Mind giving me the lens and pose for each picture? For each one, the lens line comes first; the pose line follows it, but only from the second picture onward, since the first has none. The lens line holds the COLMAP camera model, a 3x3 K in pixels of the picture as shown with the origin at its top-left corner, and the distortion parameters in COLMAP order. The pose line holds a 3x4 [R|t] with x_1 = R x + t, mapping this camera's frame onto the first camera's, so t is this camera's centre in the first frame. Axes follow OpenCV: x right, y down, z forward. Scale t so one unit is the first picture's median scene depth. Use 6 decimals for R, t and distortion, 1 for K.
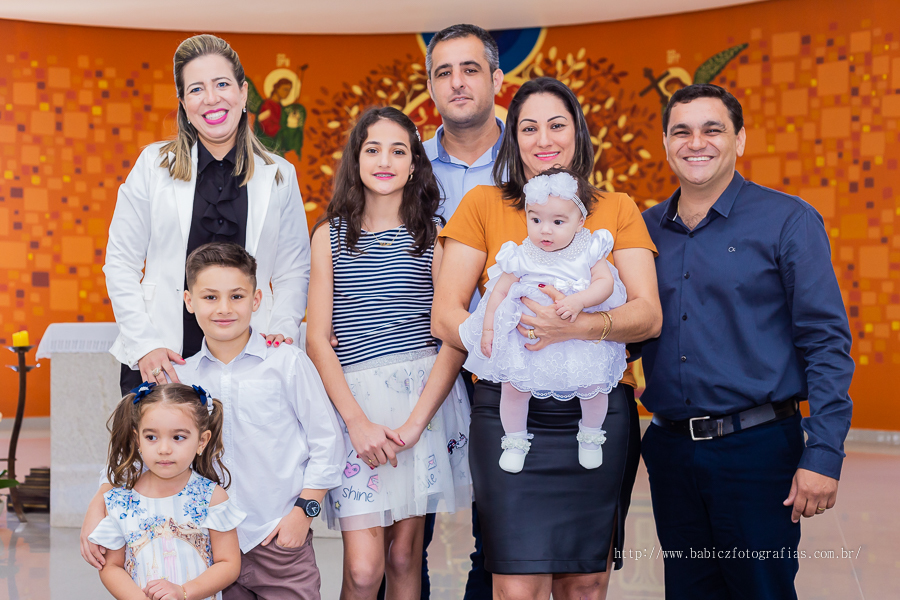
lens RADIAL K [[1293.6, 0, 450.0], [0, 1293.6, 300.0], [0, 0, 1]] dist [-0.003332, -0.016769]
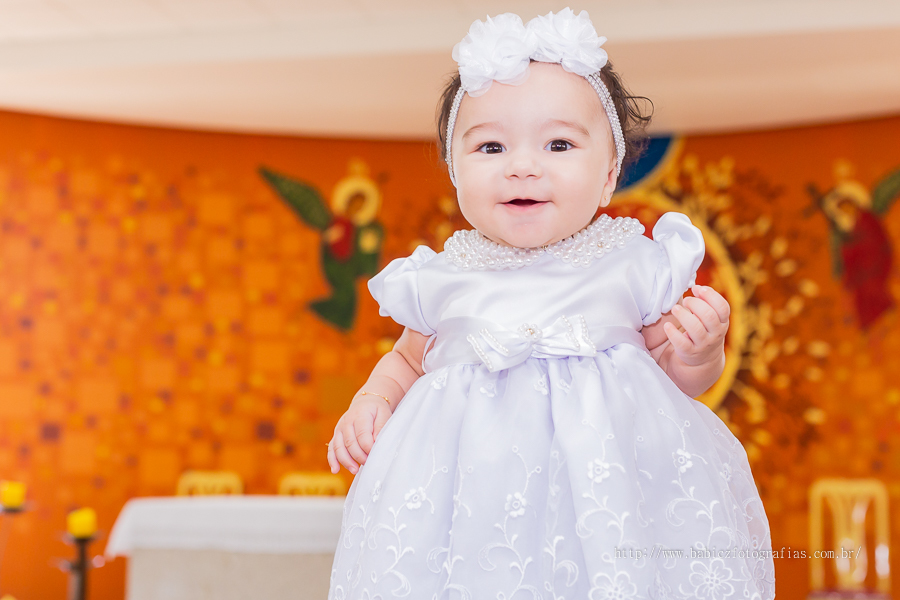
lens RADIAL K [[1392.1, 0, 471.4], [0, 1392.1, 302.4], [0, 0, 1]] dist [-0.005158, 0.031151]
pose [[0.999697, 0.016342, 0.018415, -0.075540], [-0.014157, 0.993480, -0.113120, -0.002306], [-0.020143, 0.112825, 0.993411, 0.137768]]
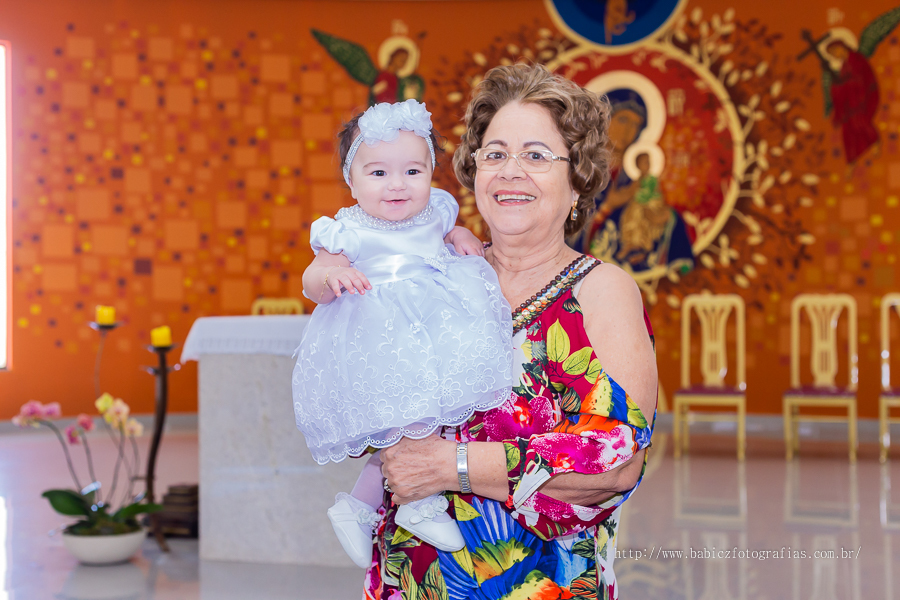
lens RADIAL K [[1293.6, 0, 450.0], [0, 1293.6, 300.0], [0, 0, 1]] dist [-0.003332, -0.016769]
pose [[0.998918, -0.004181, -0.046315, -0.053604], [0.004704, 0.999926, 0.011196, -0.001476], [0.046265, -0.011402, 0.998864, 0.082713]]
